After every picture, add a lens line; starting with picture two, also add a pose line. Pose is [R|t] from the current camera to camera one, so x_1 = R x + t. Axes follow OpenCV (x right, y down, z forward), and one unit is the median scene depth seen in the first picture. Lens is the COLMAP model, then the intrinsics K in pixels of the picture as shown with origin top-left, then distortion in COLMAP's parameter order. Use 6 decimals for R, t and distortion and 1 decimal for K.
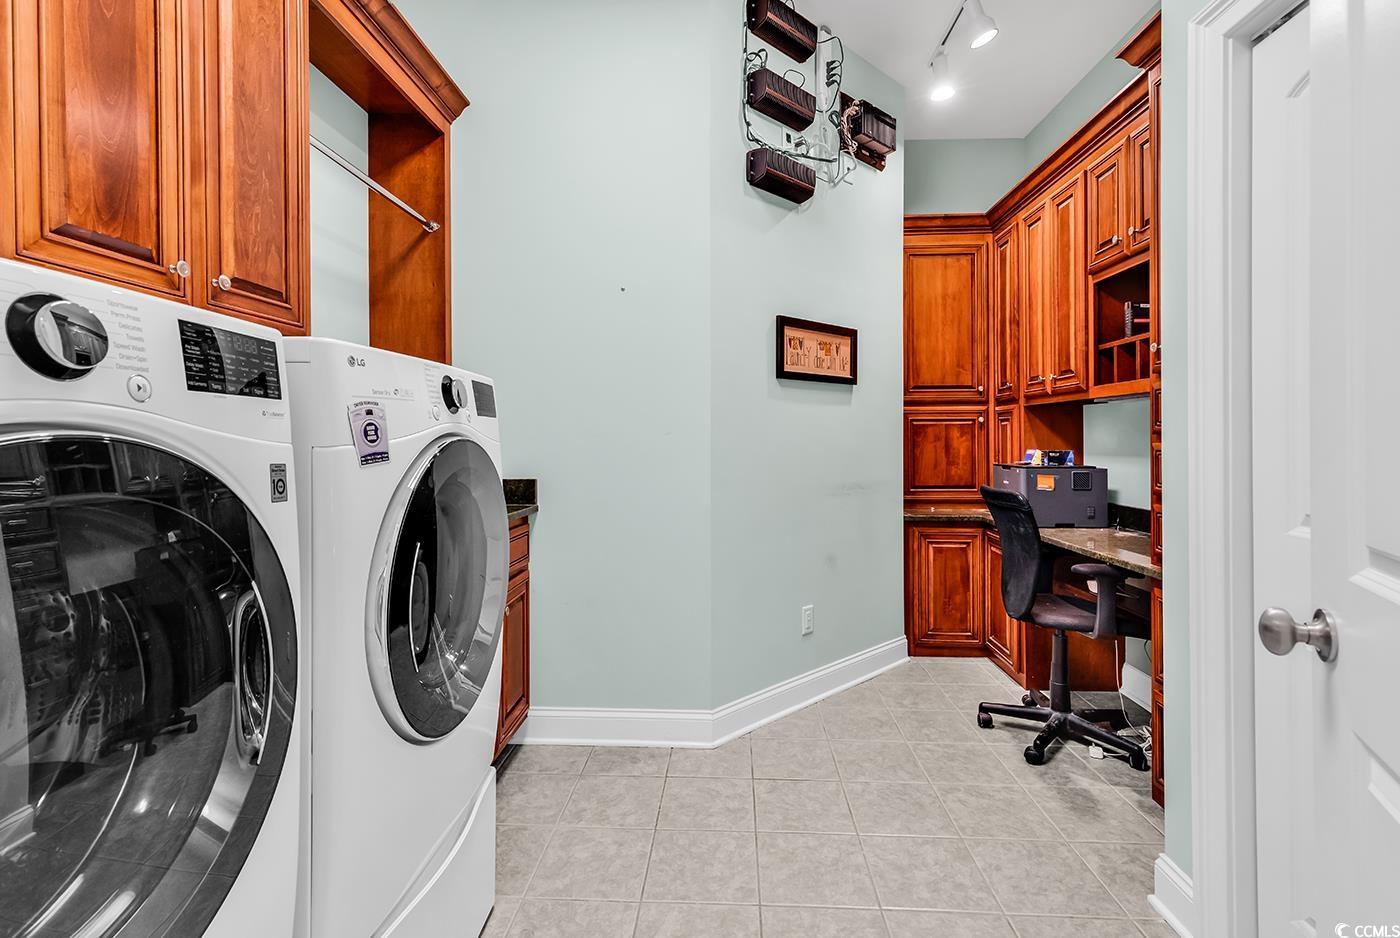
lens RADIAL K [[651.0, 0, 699.4], [0, 651.0, 454.0], [0, 0, 1]] dist [0.008217, -0.000181]
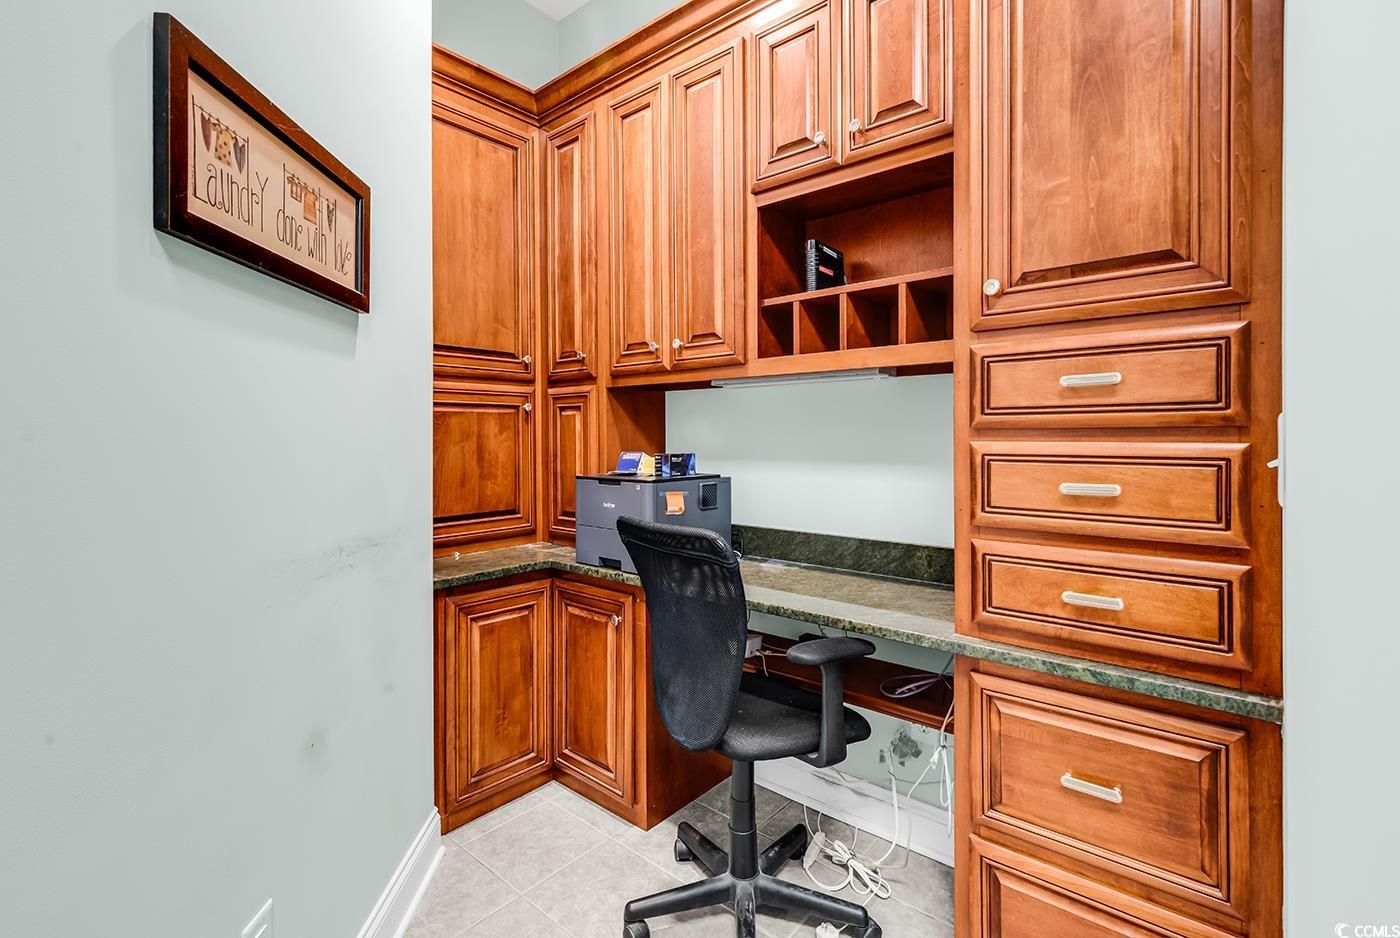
lens RADIAL K [[651.0, 0, 711.8], [0, 651.0, 434.9], [0, 0, 1]] dist [0.008217, -0.000181]
pose [[0.604826, 0.002154, 0.796355, 0.027734], [0.019920, 0.999643, -0.017833, -0.010480], [-0.796109, 0.026649, 0.604567, 0.497650]]
